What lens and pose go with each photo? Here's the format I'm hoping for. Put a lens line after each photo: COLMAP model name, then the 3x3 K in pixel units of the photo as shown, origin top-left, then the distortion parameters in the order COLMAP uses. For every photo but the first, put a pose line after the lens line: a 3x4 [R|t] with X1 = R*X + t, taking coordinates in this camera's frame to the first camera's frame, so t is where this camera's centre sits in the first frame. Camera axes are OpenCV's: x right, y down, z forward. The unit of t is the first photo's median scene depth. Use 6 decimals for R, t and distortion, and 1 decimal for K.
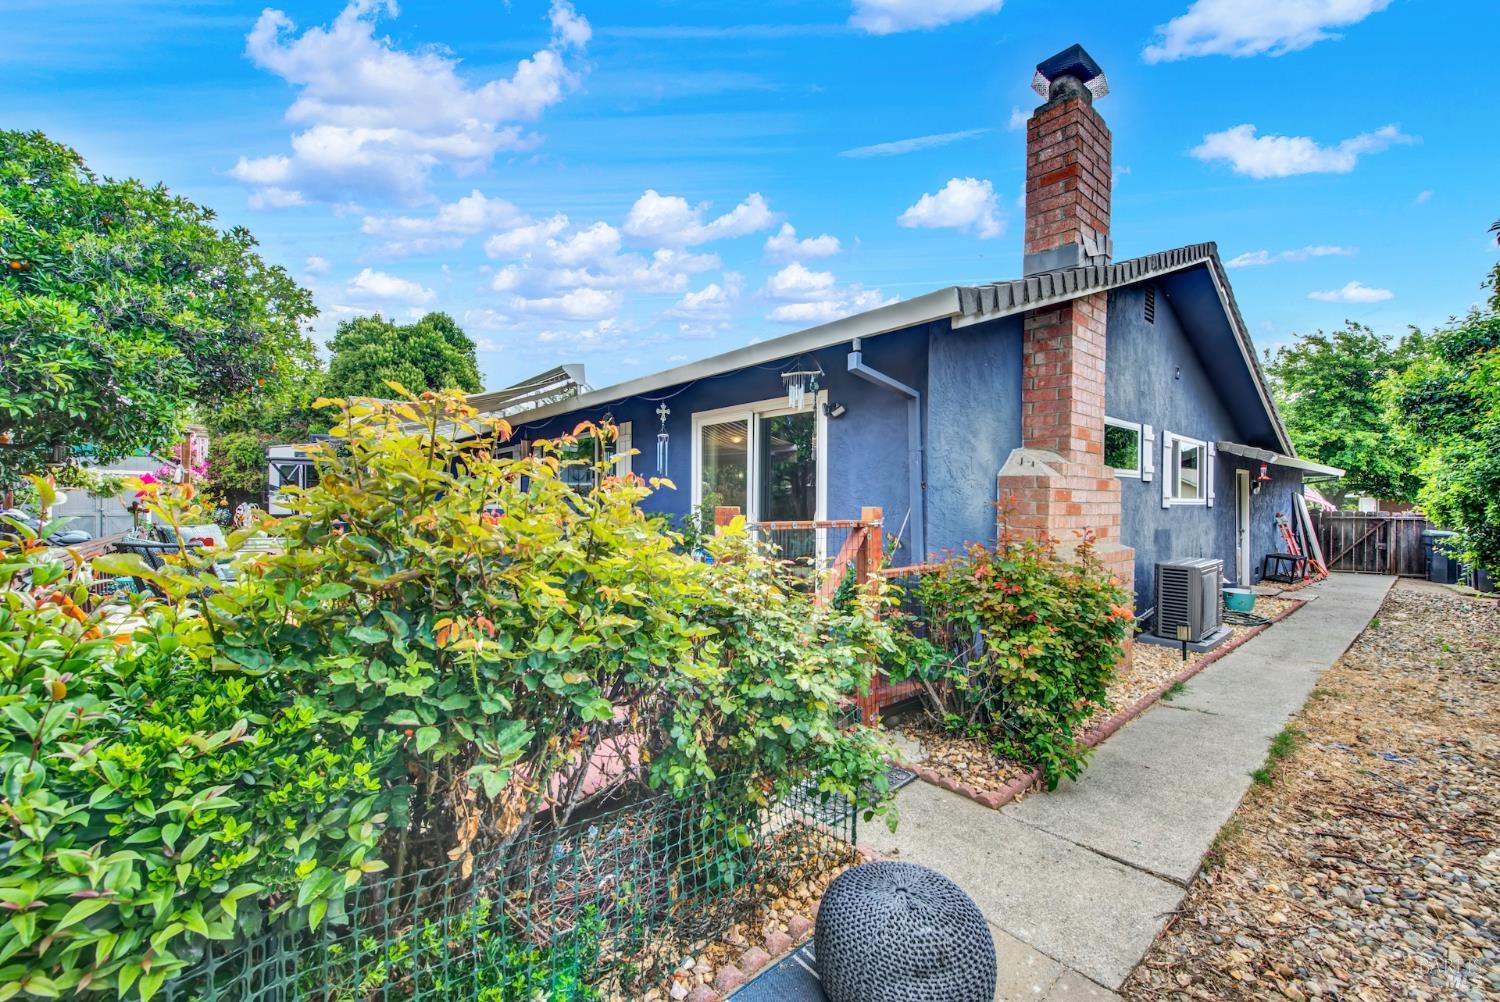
lens RADIAL K [[604.0, 0, 756.5], [0, 604.0, 503.2], [0, 0, 1]] dist [0.013162, -0.000267]
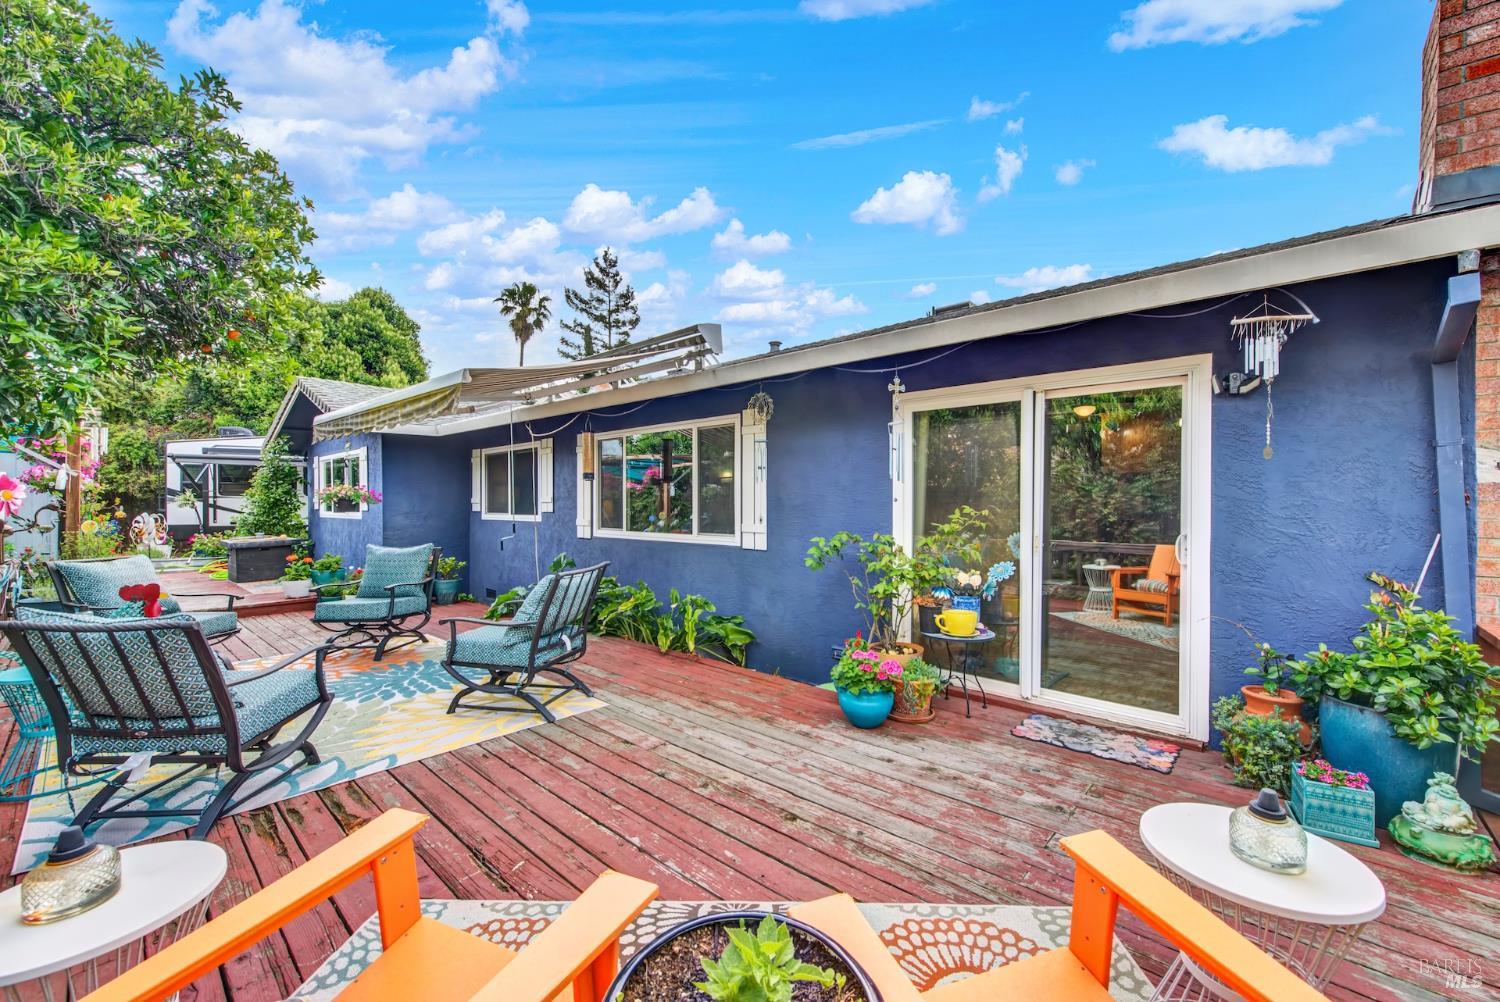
lens RADIAL K [[595.6, 0, 756.4], [0, 595.6, 505.5], [0, 0, 1]] dist [0.001160, -0.000177]
pose [[0.991240, -0.005763, 0.131949, -0.135001], [0.005228, 0.999977, 0.004403, -0.007498], [-0.131971, -0.003675, 0.991247, 0.117897]]
